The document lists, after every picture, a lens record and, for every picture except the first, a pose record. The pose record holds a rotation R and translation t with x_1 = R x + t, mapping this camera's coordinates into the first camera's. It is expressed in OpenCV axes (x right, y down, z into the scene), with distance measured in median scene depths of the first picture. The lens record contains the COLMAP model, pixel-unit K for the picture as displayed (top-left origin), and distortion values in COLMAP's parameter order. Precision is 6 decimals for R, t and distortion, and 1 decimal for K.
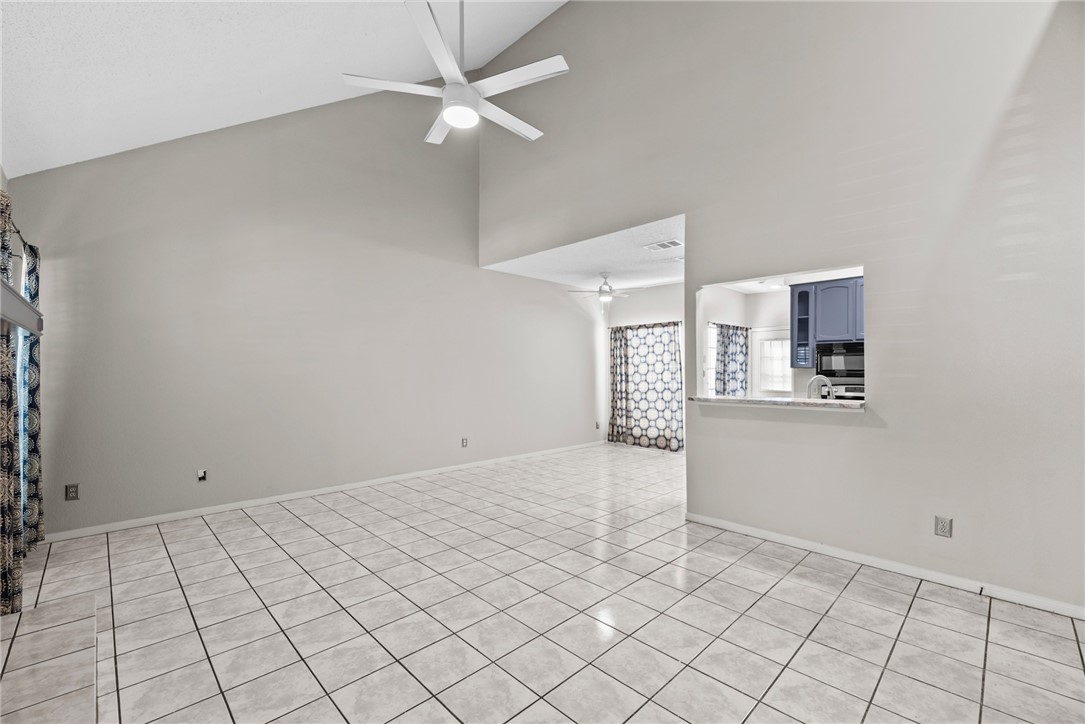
lens RADIAL K [[455.5, 0, 535.2], [0, 455.5, 362.2], [0, 0, 1]] dist [-0.000203, -0.000625]
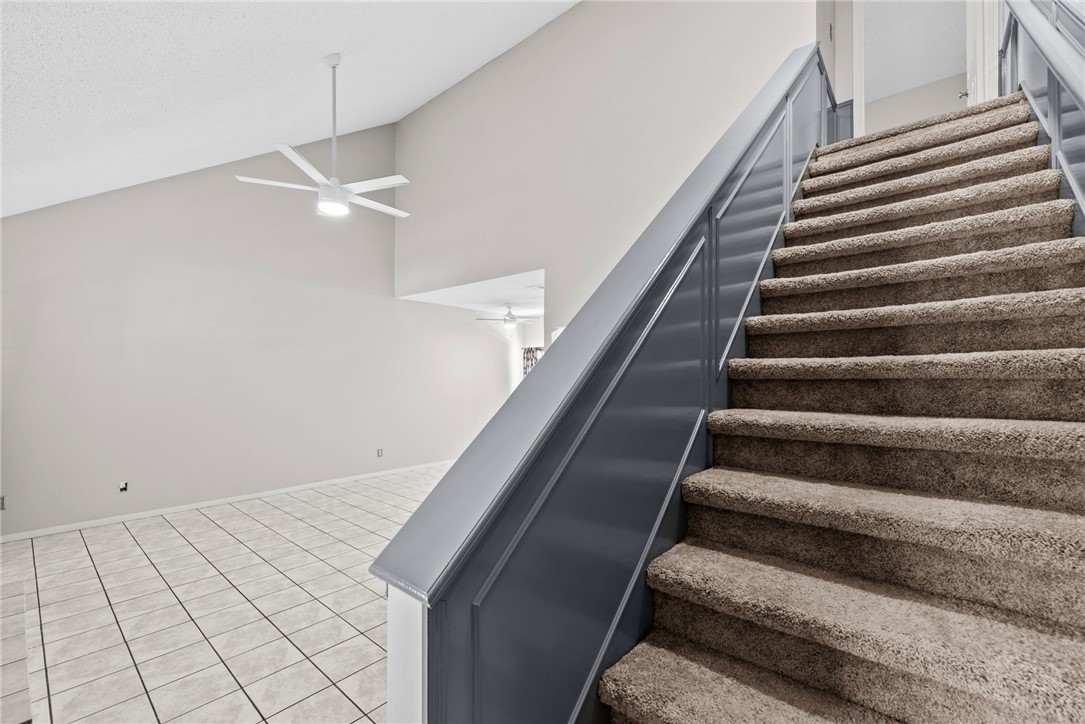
lens RADIAL K [[455.5, 0, 546.2], [0, 455.5, 363.9], [0, 0, 1]] dist [-0.000203, -0.000625]
pose [[0.995360, 0.005198, 0.096081, 0.220404], [-0.004550, 0.999965, -0.006961, -0.057593], [-0.096114, 0.006492, 0.995349, -0.249263]]
